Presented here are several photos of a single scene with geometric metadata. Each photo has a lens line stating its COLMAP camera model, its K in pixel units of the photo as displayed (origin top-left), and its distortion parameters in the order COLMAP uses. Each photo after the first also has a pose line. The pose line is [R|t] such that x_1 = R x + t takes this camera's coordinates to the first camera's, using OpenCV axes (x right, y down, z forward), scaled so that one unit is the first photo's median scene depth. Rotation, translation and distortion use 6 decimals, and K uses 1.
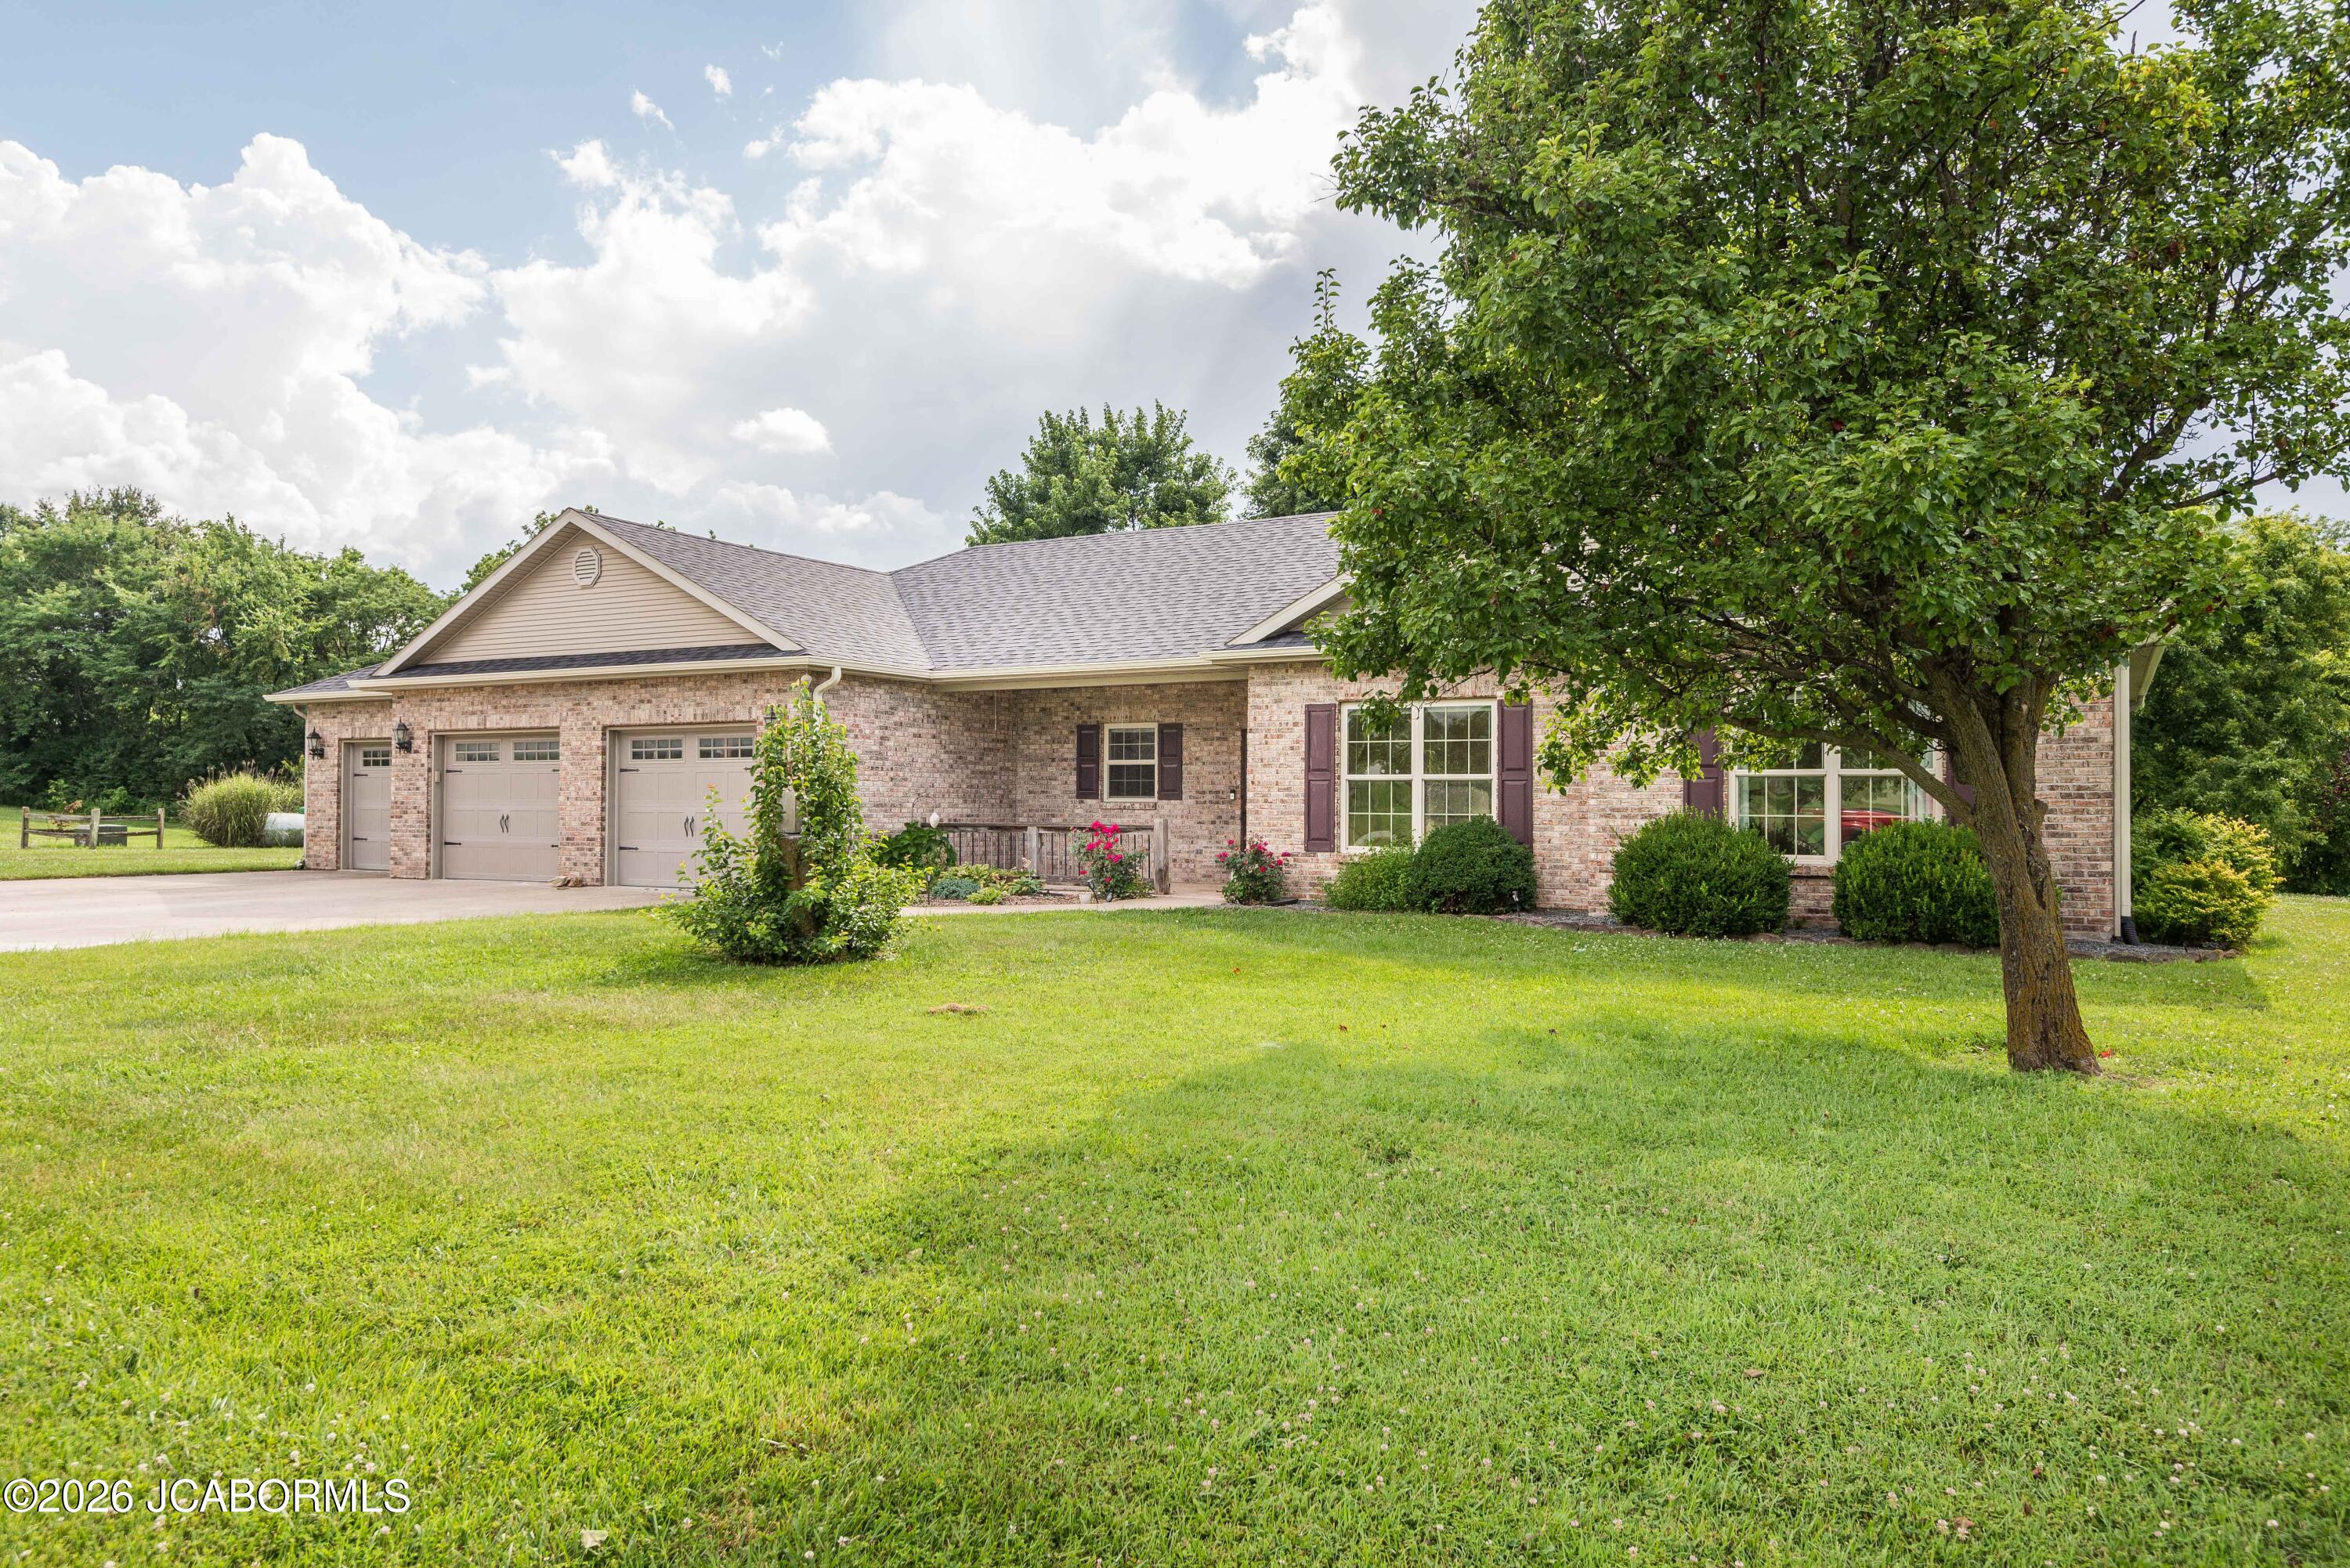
lens RADIAL K [[1573.4, 0, 1157.9], [0, 1573.4, 783.0], [0, 0, 1]] dist [0.038814, -0.033863]
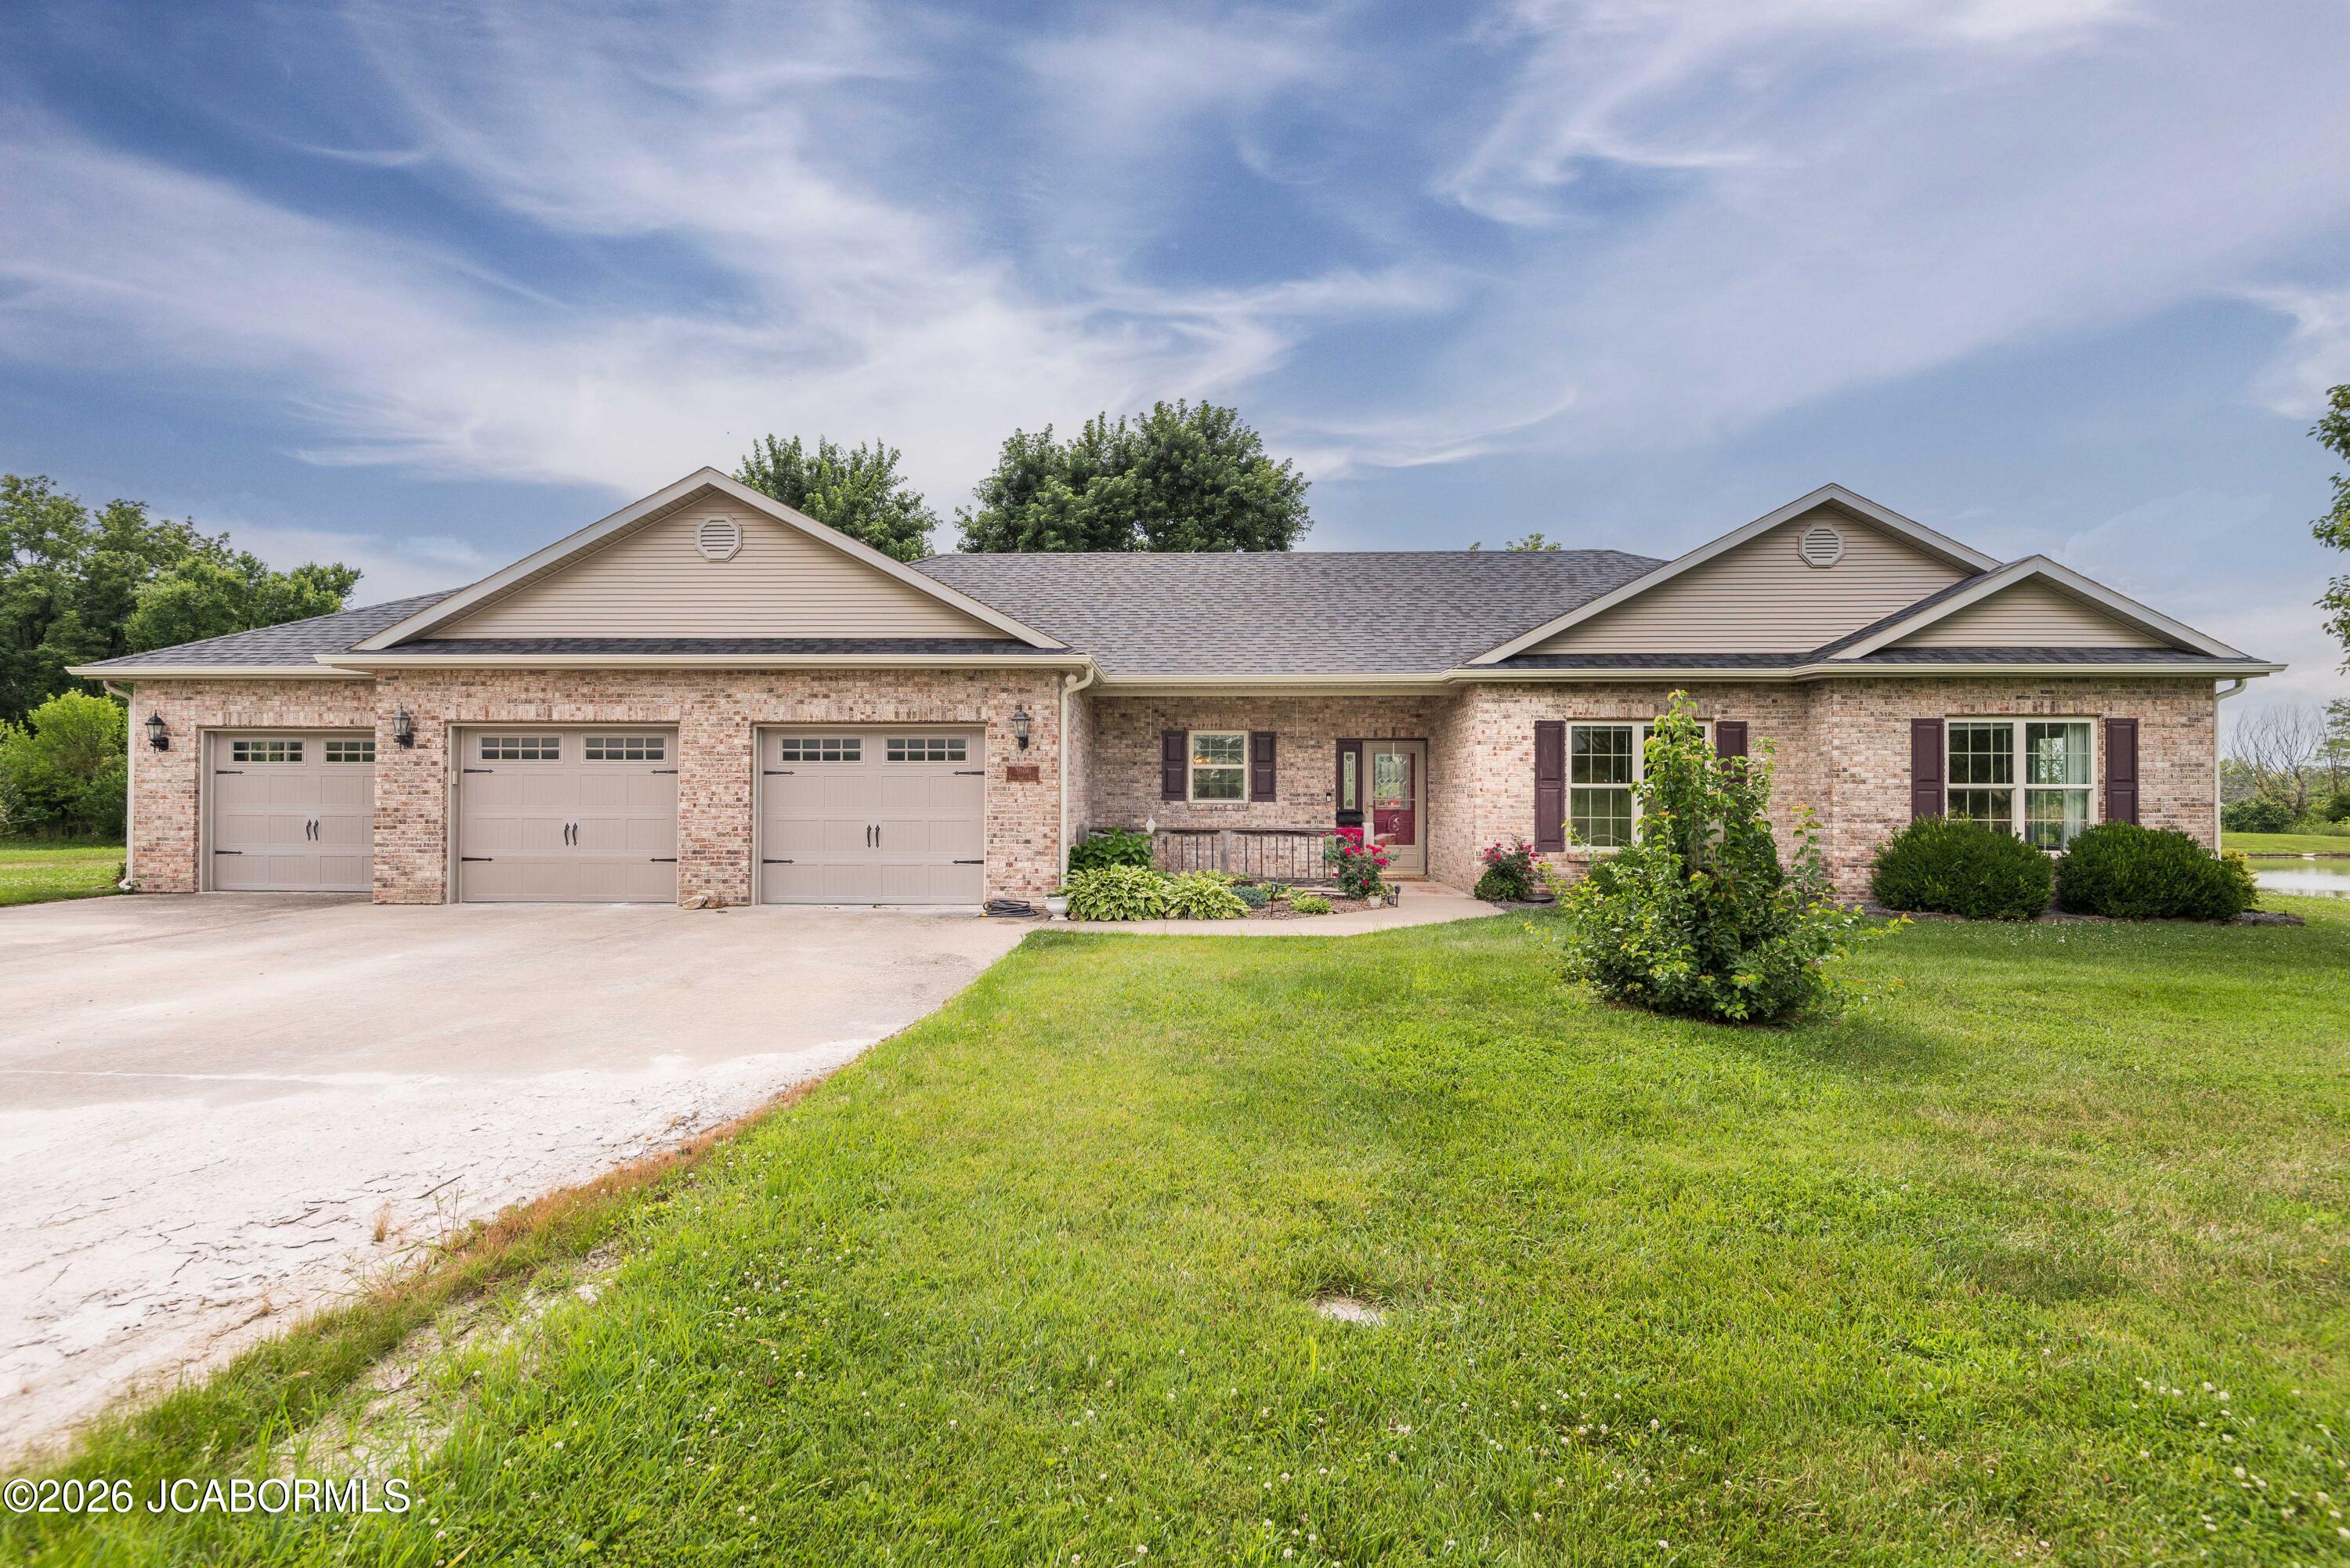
lens RADIAL K [[1200.9, 0, 1163.4], [0, 1200.9, 776.6], [0, 0, 1]] dist [0.043638, -0.040378]
pose [[0.886982, 0.003247, 0.461792, -0.484940], [-0.005863, 0.999974, 0.004231, -0.010815], [-0.461766, -0.006461, 0.886978, 0.322862]]
